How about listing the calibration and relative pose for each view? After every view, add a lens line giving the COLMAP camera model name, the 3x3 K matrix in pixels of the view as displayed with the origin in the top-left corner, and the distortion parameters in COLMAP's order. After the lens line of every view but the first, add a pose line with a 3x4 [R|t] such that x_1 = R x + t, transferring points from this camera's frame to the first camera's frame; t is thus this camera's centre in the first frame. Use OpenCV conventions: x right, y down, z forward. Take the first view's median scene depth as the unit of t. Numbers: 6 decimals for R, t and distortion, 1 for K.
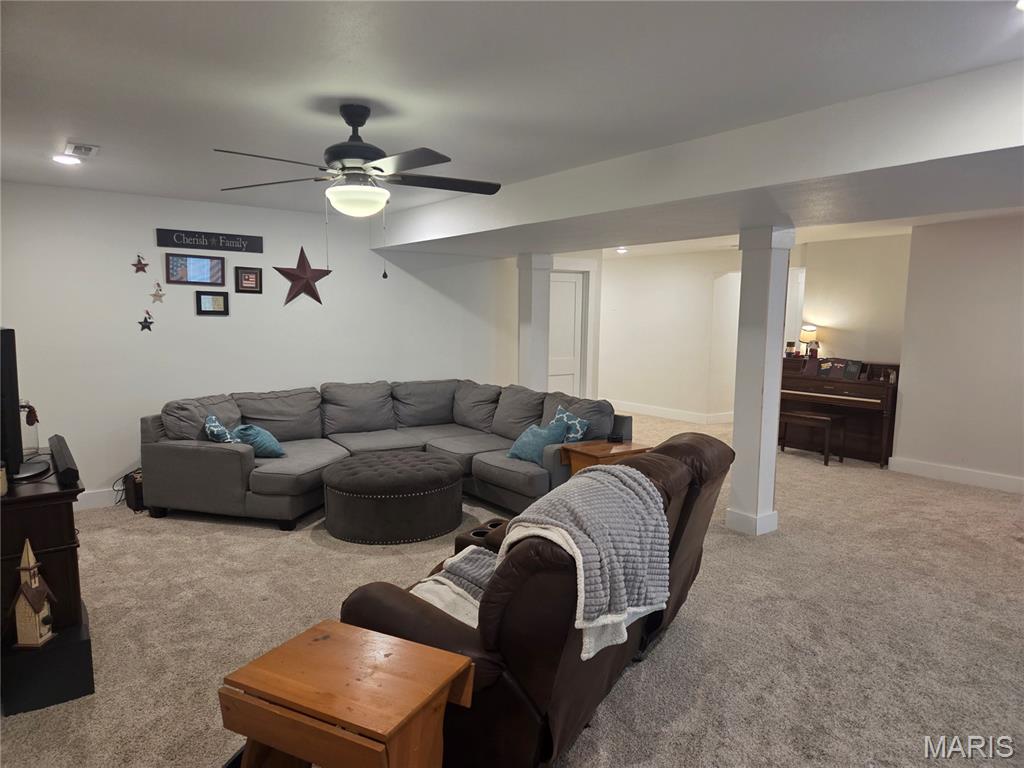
lens RADIAL K [[685.3, 0, 514.2], [0, 685.3, 388.7], [0, 0, 1]] dist [0.050794, 0.000913]
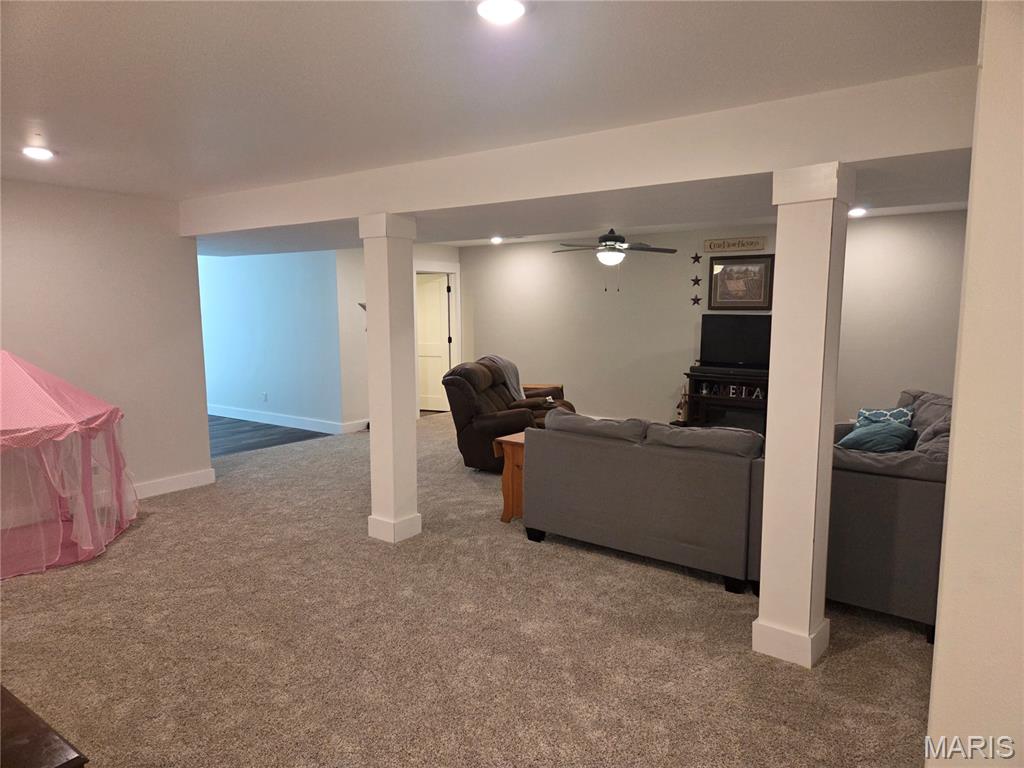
lens RADIAL K [[685.3, 0, 512.9], [0, 685.3, 384.7], [0, 0, 1]] dist [0.050794, 0.000913]
pose [[-0.957122, 0.021820, -0.288863, 0.386491], [-0.043022, 0.975395, 0.216226, -0.179146], [0.286473, 0.219382, -0.932633, 1.654874]]
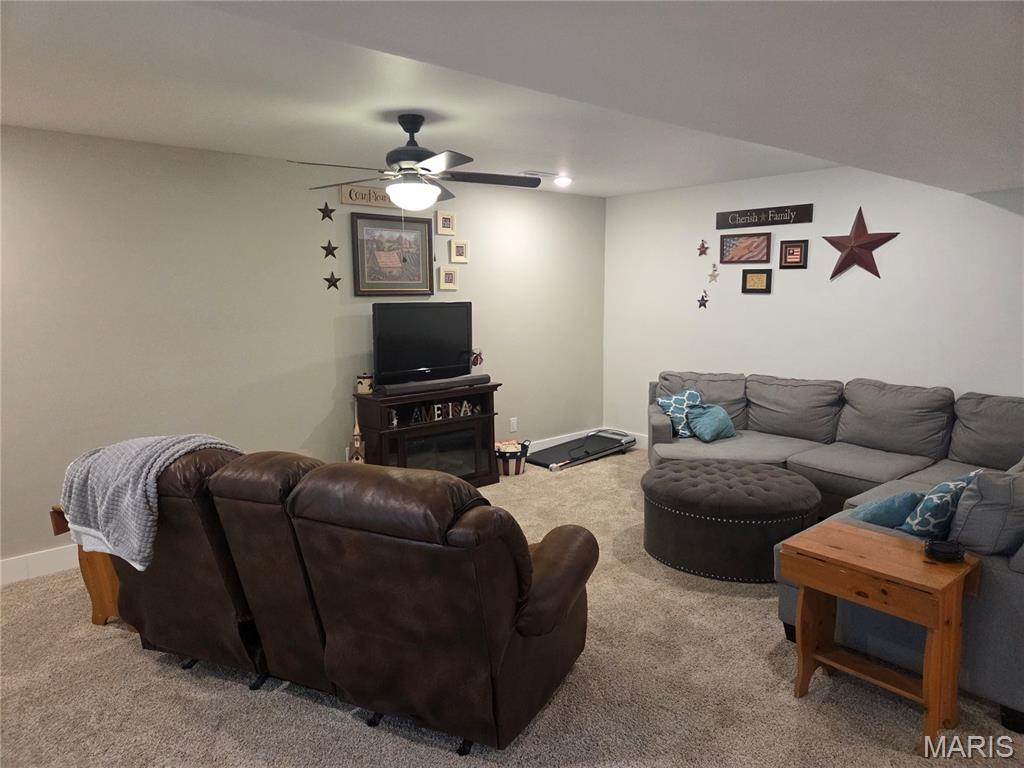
lens RADIAL K [[685.3, 0, 515.5], [0, 685.3, 381.8], [0, 0, 1]] dist [0.050794, 0.000913]
pose [[0.104390, 0.125996, -0.986523, 0.511587], [-0.105589, 0.987740, 0.114978, -0.059195], [0.988915, 0.092163, 0.116414, 0.561790]]
